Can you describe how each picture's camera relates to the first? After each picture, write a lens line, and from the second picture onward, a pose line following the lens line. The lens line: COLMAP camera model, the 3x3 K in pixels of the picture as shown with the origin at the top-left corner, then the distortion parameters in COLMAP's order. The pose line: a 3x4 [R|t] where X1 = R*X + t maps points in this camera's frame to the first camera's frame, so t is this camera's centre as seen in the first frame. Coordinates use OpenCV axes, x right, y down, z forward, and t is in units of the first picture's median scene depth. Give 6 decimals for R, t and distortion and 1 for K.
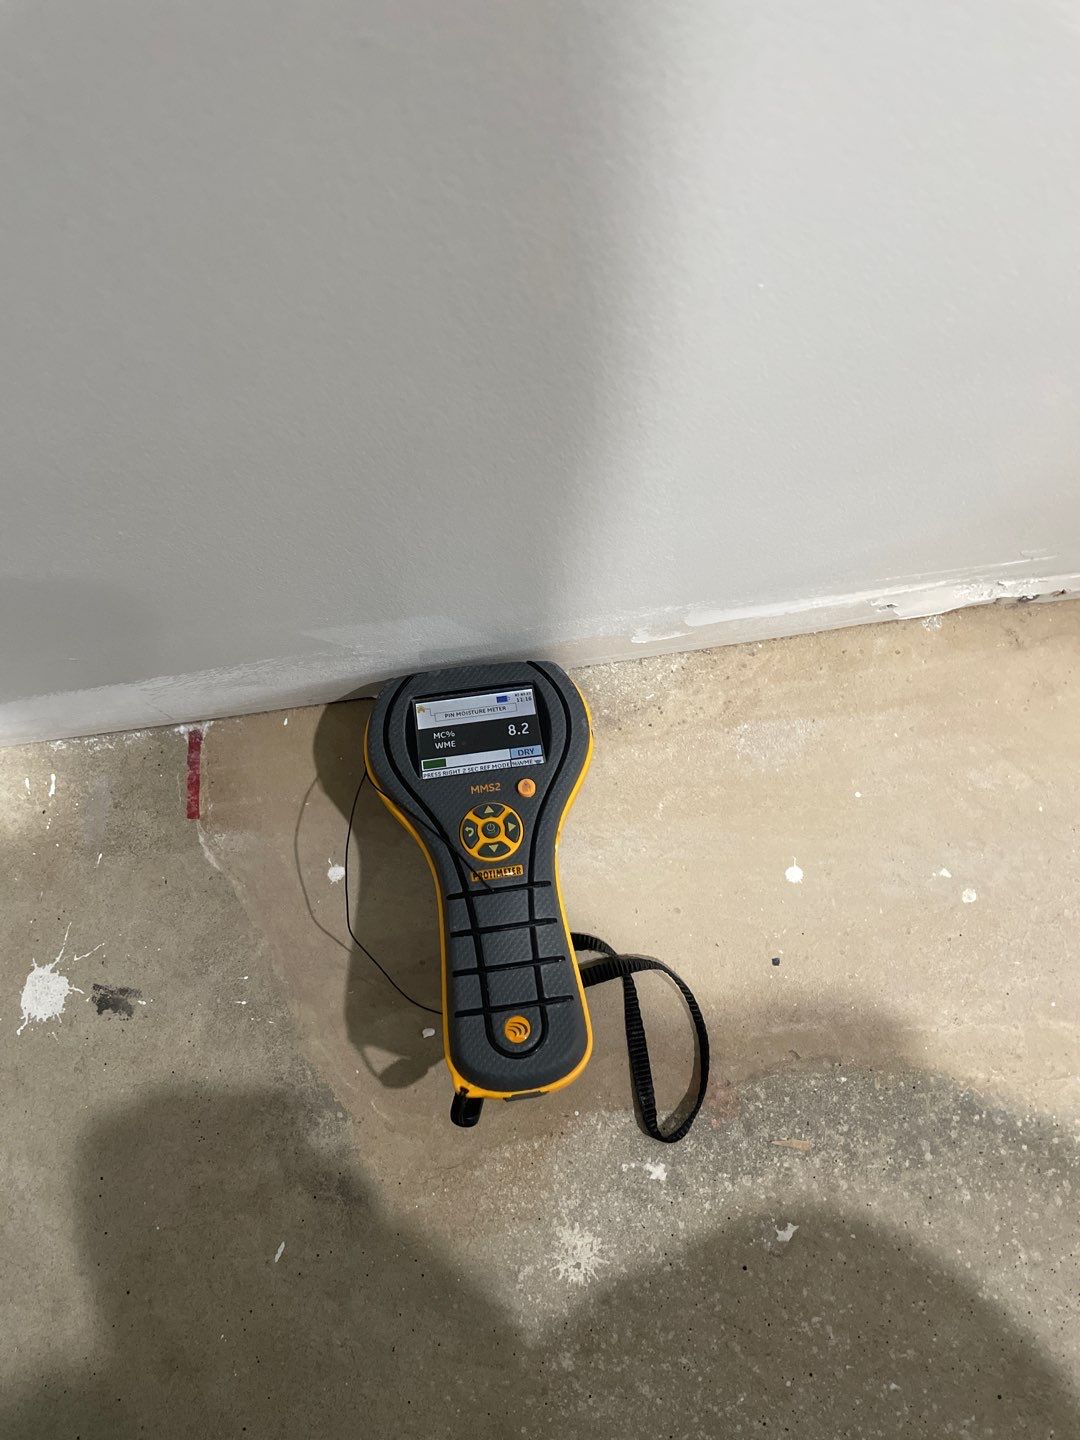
lens RADIAL K [[1063.7, 0, 540.0], [0, 1063.7, 720.0], [0, 0, 1]] dist [0.038645, -0.007709]
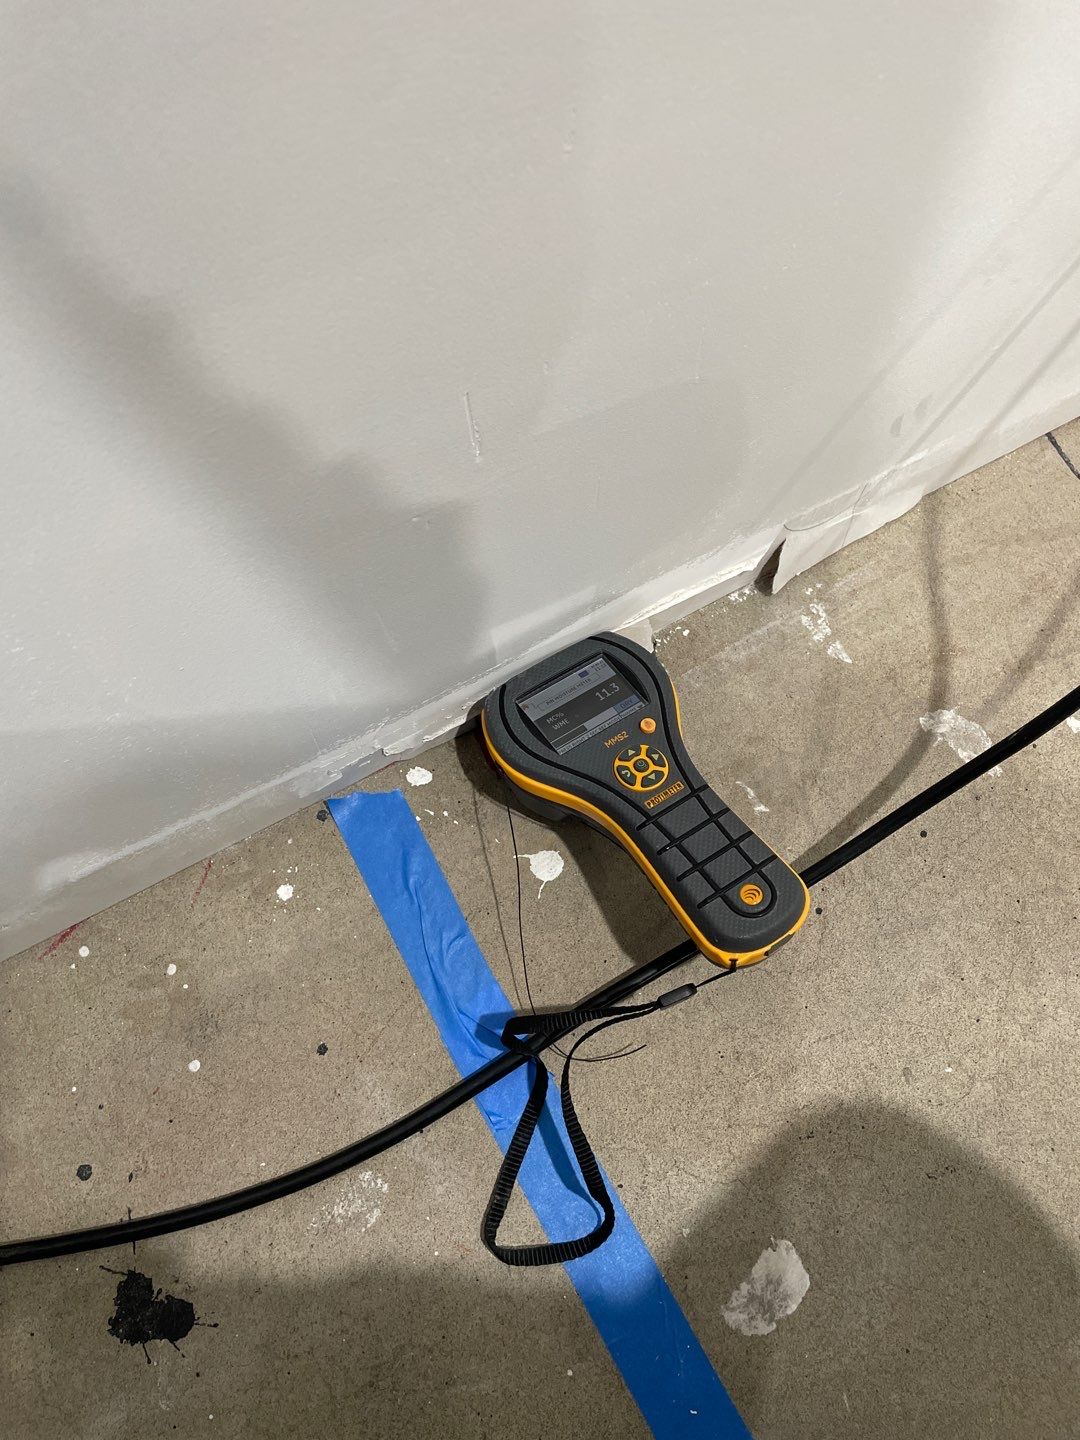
lens RADIAL K [[1063.7, 0, 540.0], [0, 1063.7, 720.0], [0, 0, 1]] dist [0.038645, -0.007709]
pose [[0.902038, -0.366501, 0.228044, -0.363397], [0.387357, 0.920407, -0.052976, 0.070004], [-0.190477, 0.136120, 0.972209, -0.111604]]
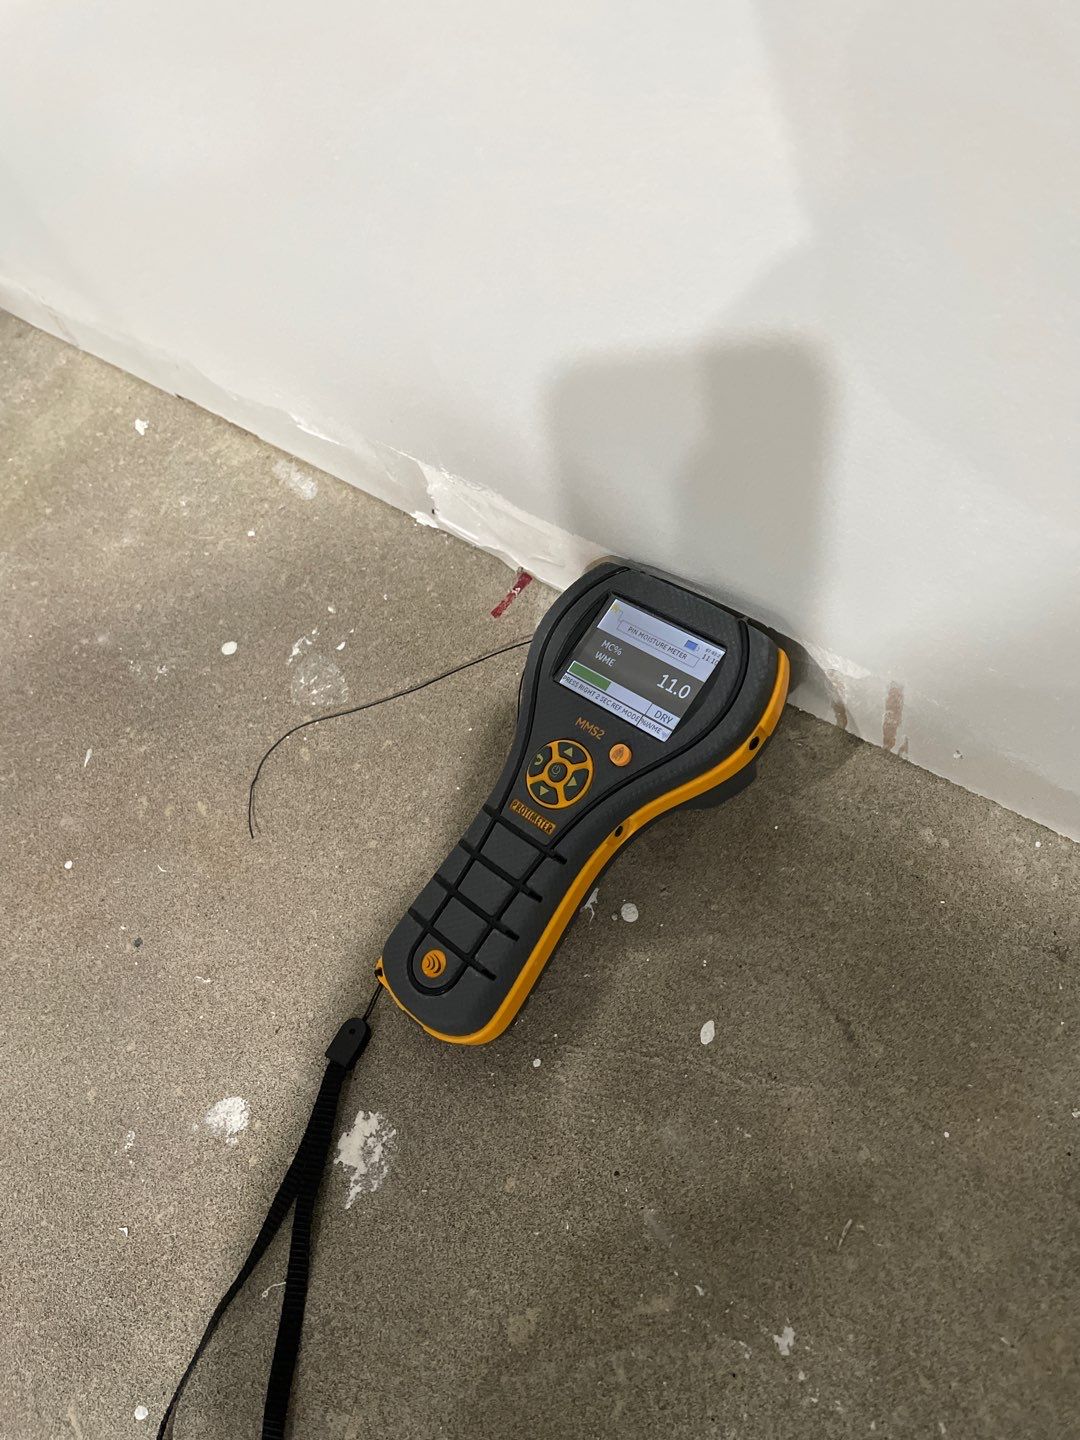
lens RADIAL K [[1061.6, 0, 541.3], [0, 1061.6, 710.1], [0, 0, 1]] dist [0.045270, -0.030563]
pose [[0.637528, 0.540702, -0.548817, 0.367720], [-0.367156, 0.839487, 0.400572, -0.263716], [0.677315, -0.053875, 0.733718, 0.323596]]
